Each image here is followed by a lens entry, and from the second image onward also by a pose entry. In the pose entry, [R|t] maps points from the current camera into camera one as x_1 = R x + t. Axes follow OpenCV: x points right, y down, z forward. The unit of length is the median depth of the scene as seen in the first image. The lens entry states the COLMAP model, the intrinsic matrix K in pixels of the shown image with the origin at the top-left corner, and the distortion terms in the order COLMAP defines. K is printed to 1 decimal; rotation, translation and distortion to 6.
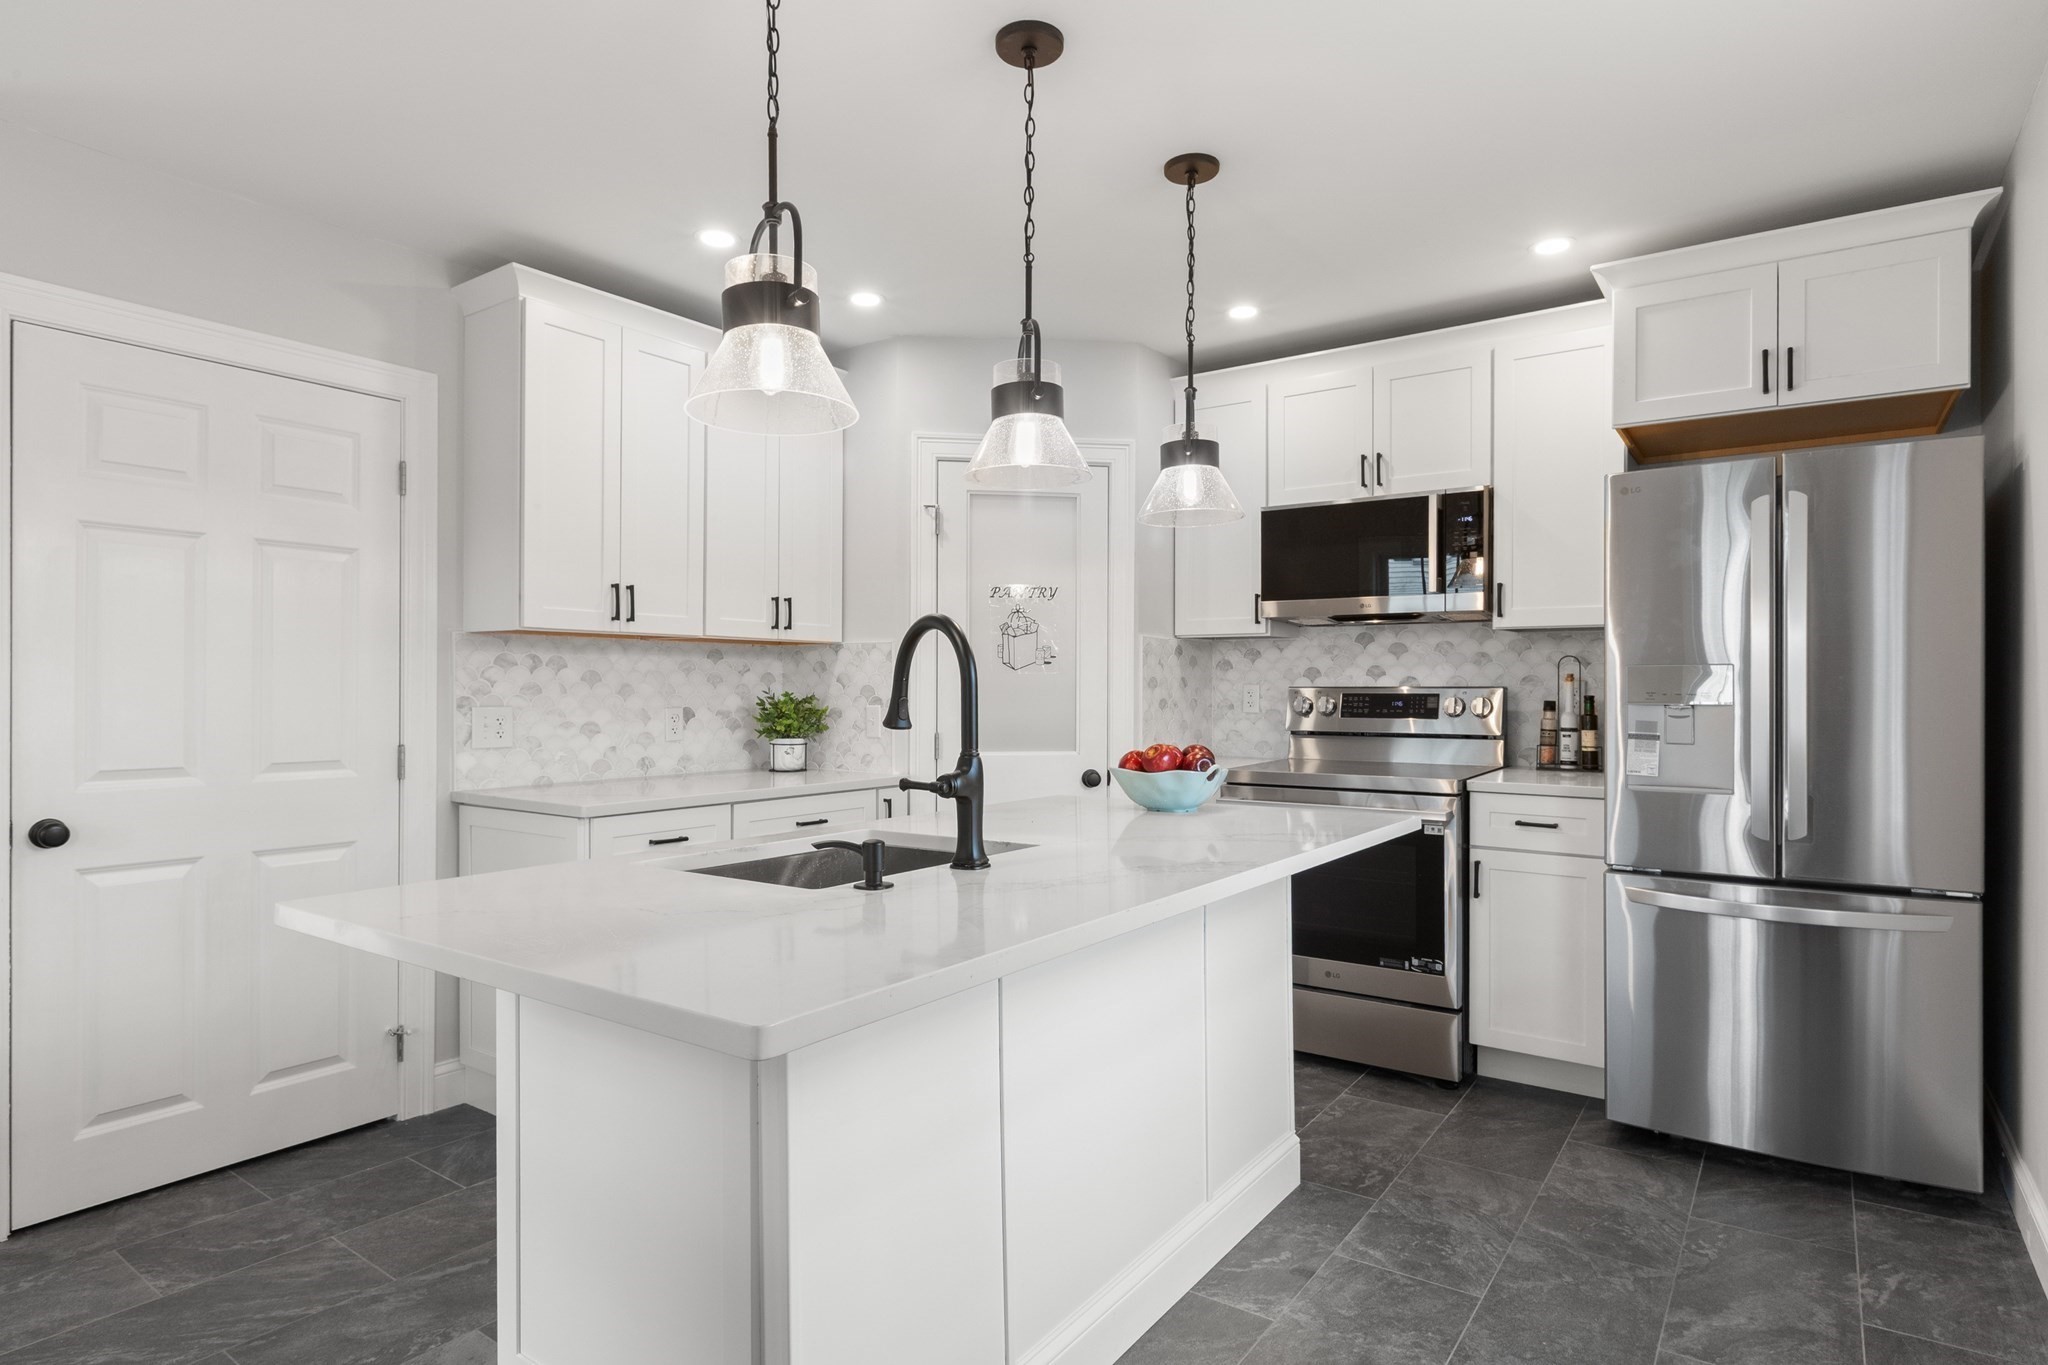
lens RADIAL K [[1112.1, 0, 1024.0], [0, 1112.1, 682.5], [0, 0, 1]] dist [0.004985, 0.000276]
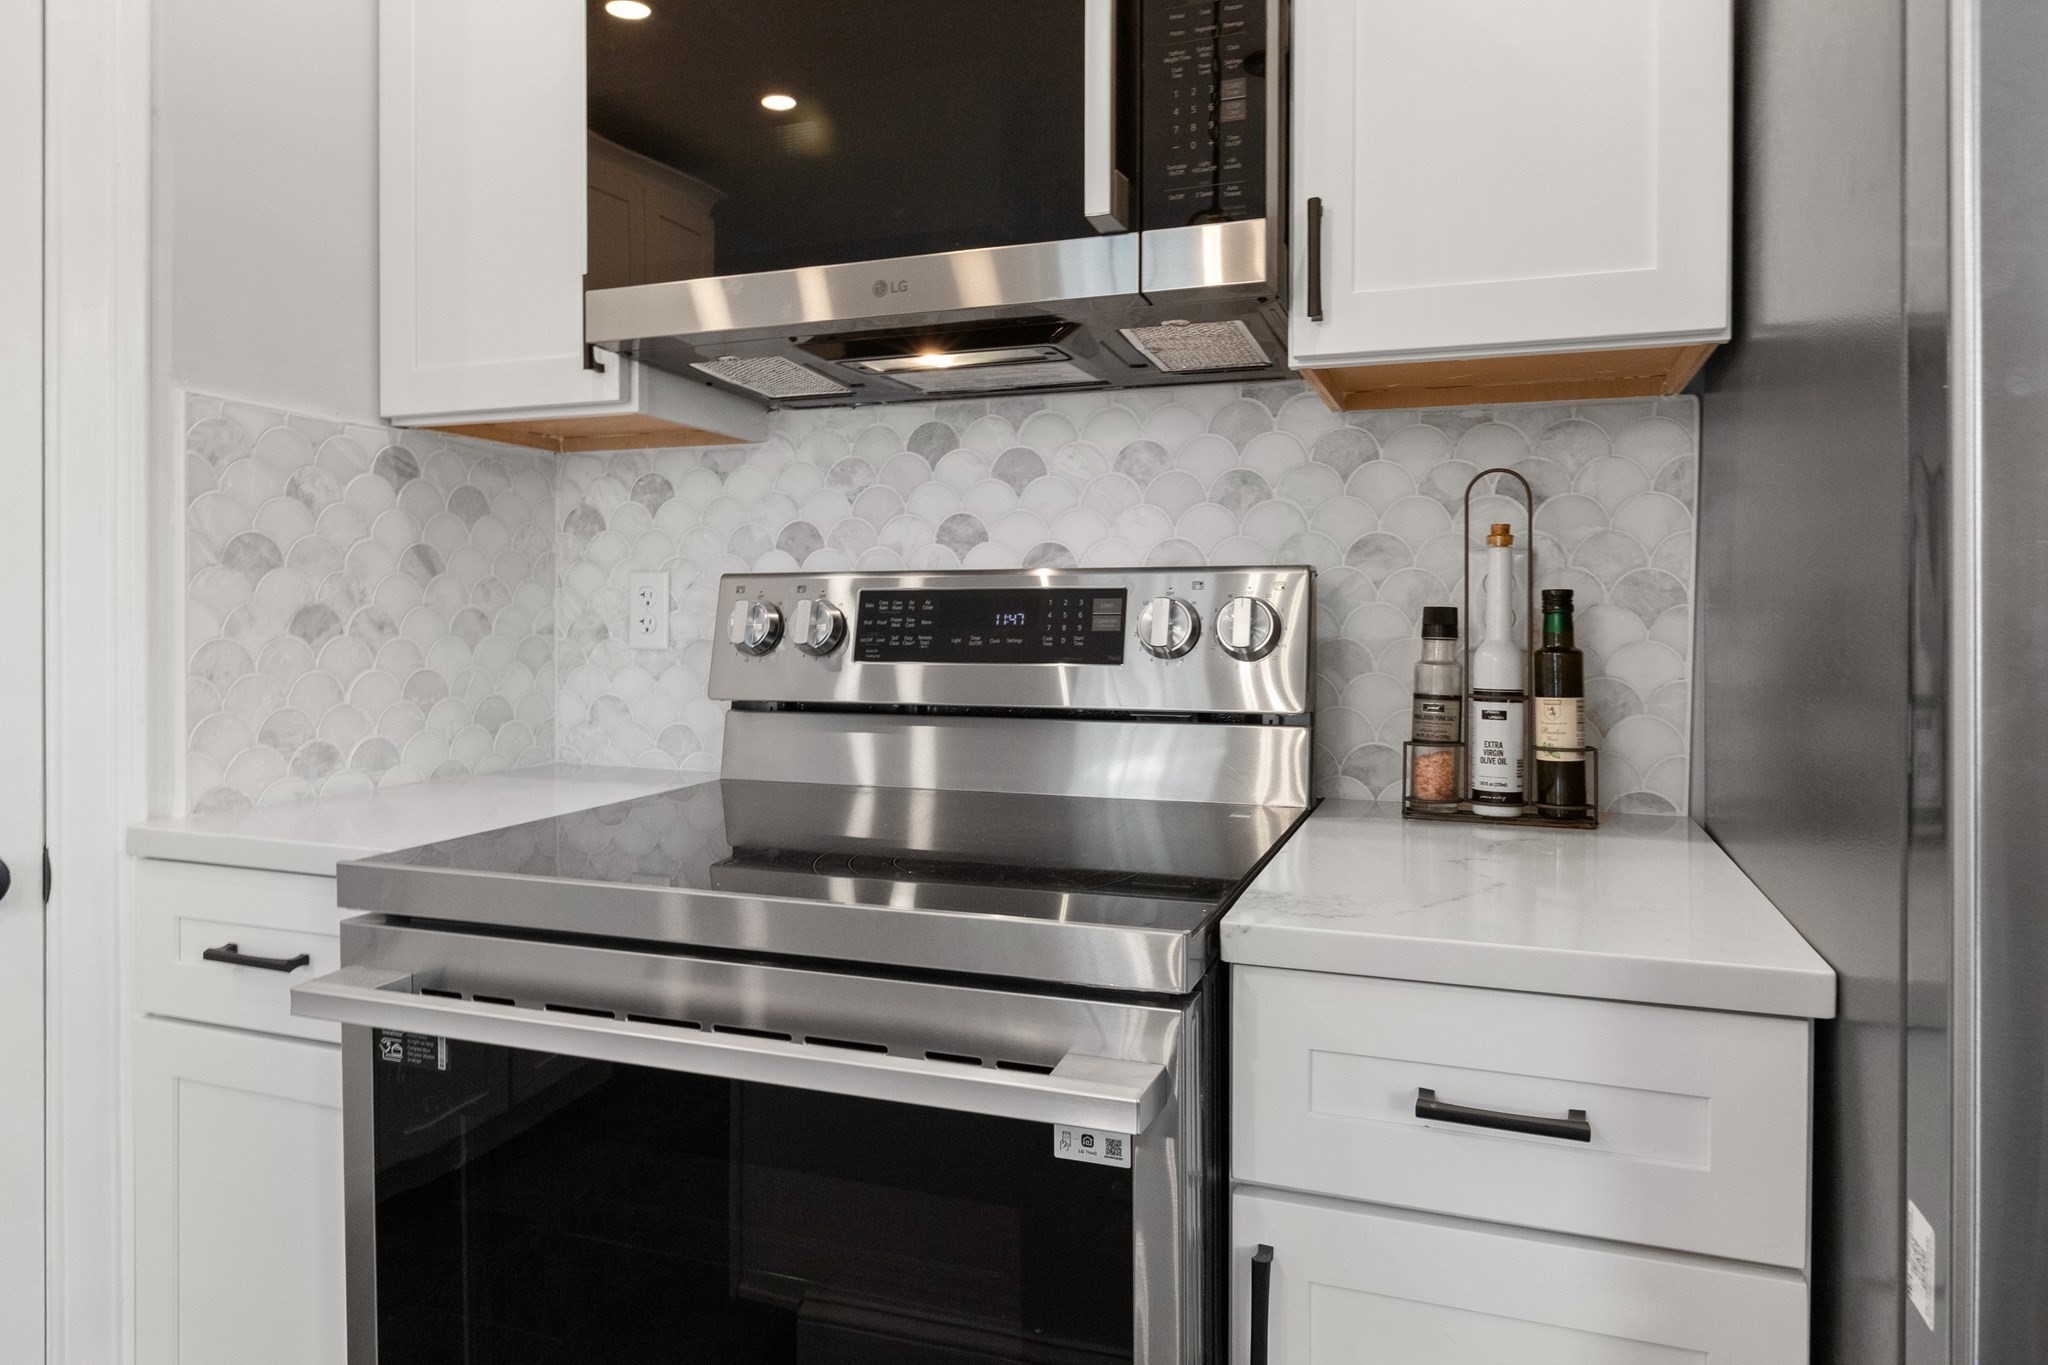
lens RADIAL K [[1279.2, 0, 1029.2], [0, 1279.2, 628.5], [0, 0, 1]] dist [-0.001719, 0.000178]
pose [[0.964165, -0.000398, 0.265304, 0.241805], [-0.002230, 0.999951, 0.009607, 0.018310], [-0.265295, -0.009854, 0.964117, 0.633821]]
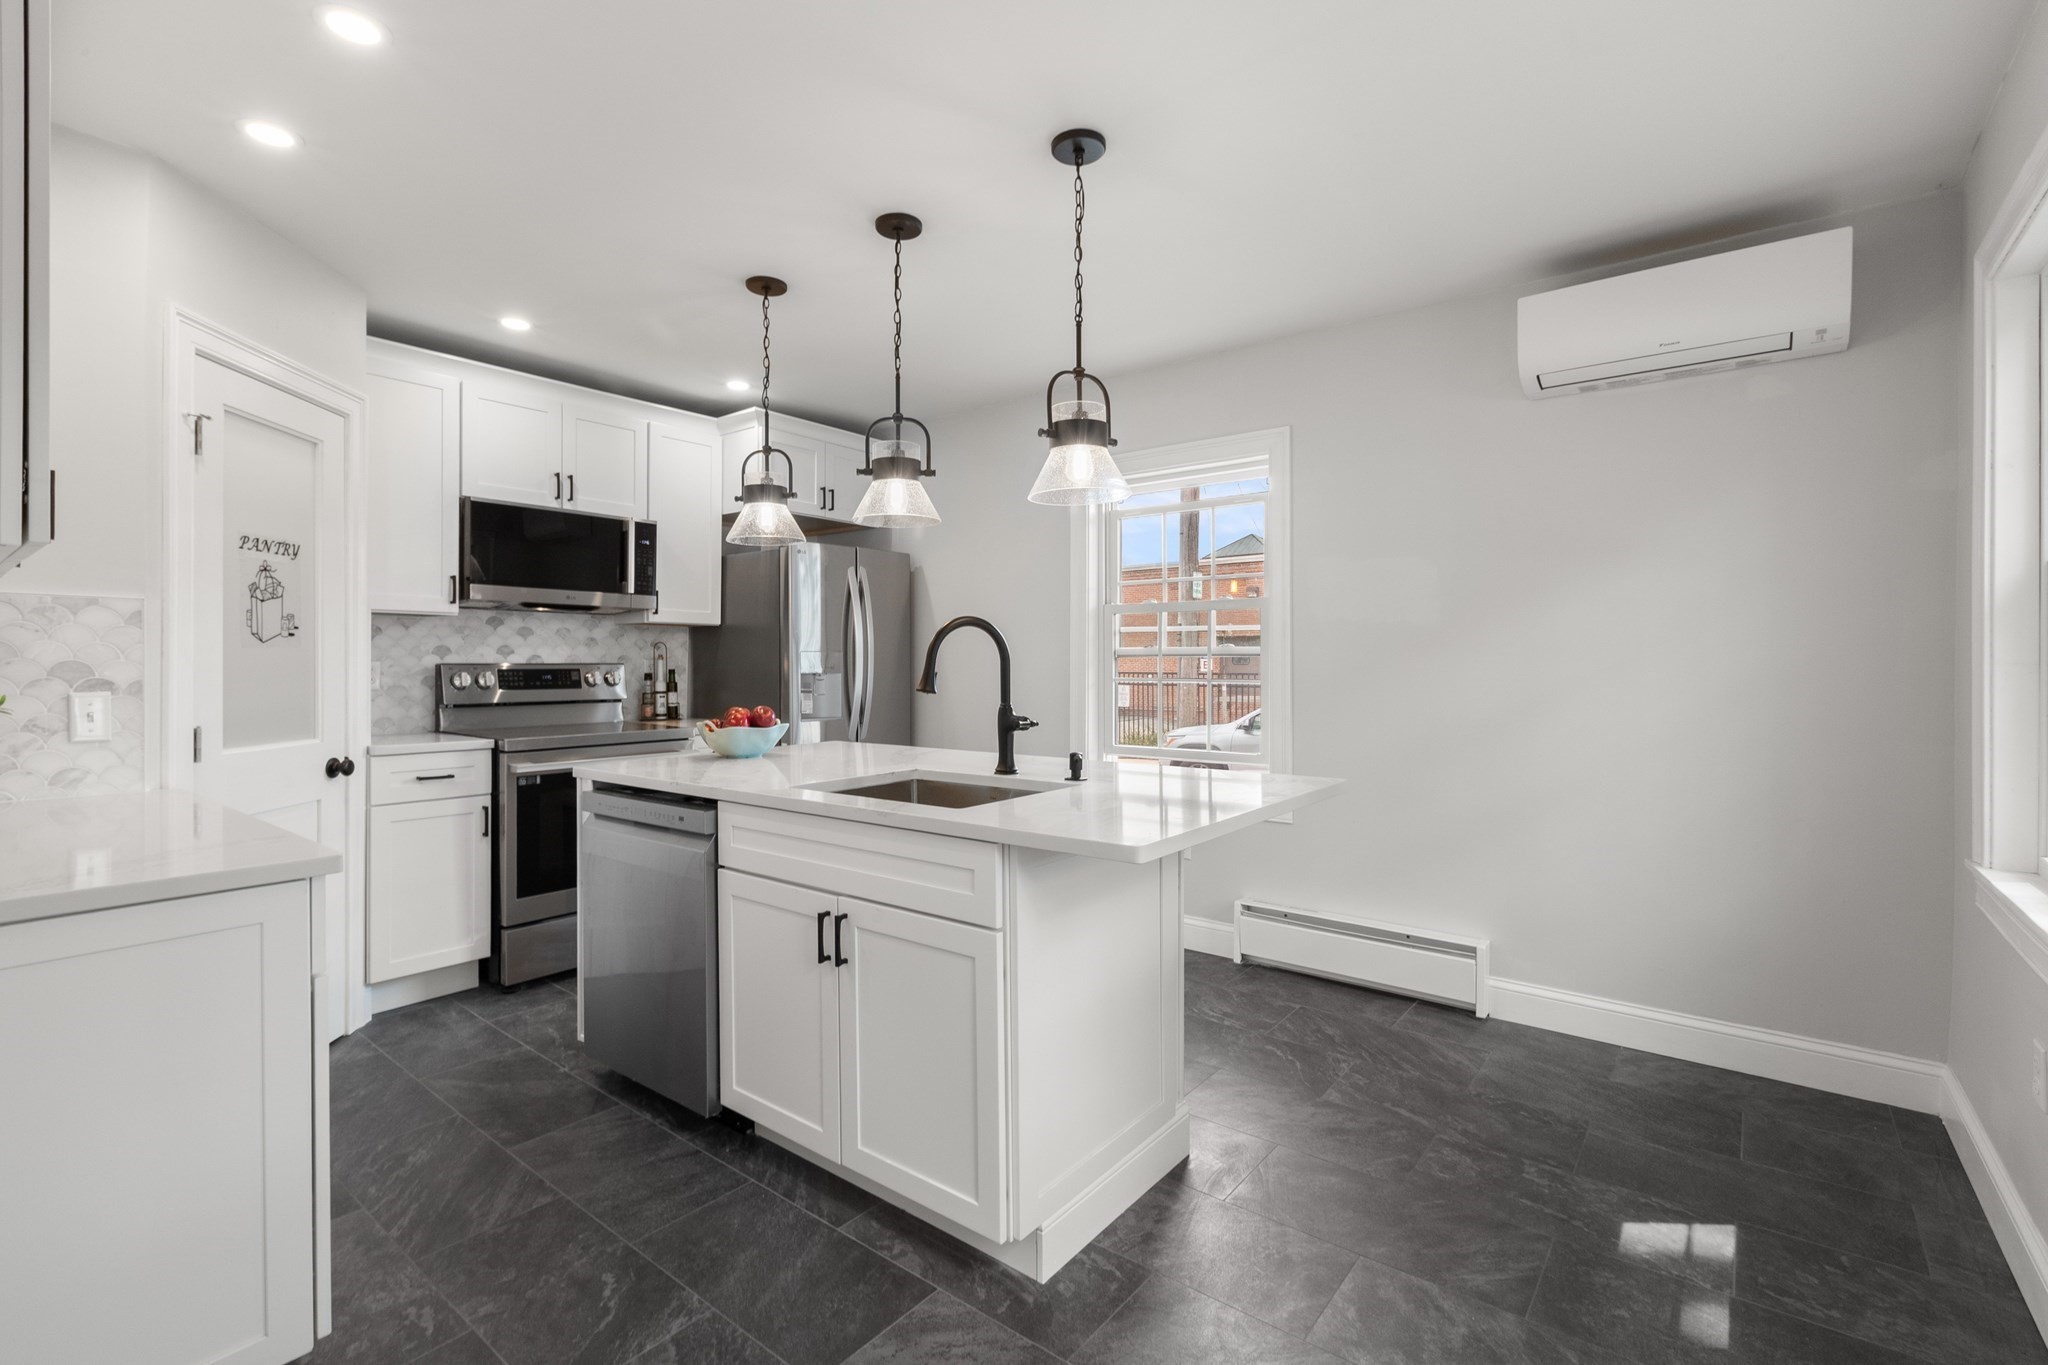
lens RADIAL K [[921.9, 0, 1025.0], [0, 921.9, 668.7], [0, 0, 1]] dist [0.002159, 0.000612]
pose [[0.047152, -0.005860, 0.998871, -0.664495], [-0.003901, 0.999974, 0.006051, 0.001617], [-0.998880, -0.004182, 0.047128, 0.432455]]
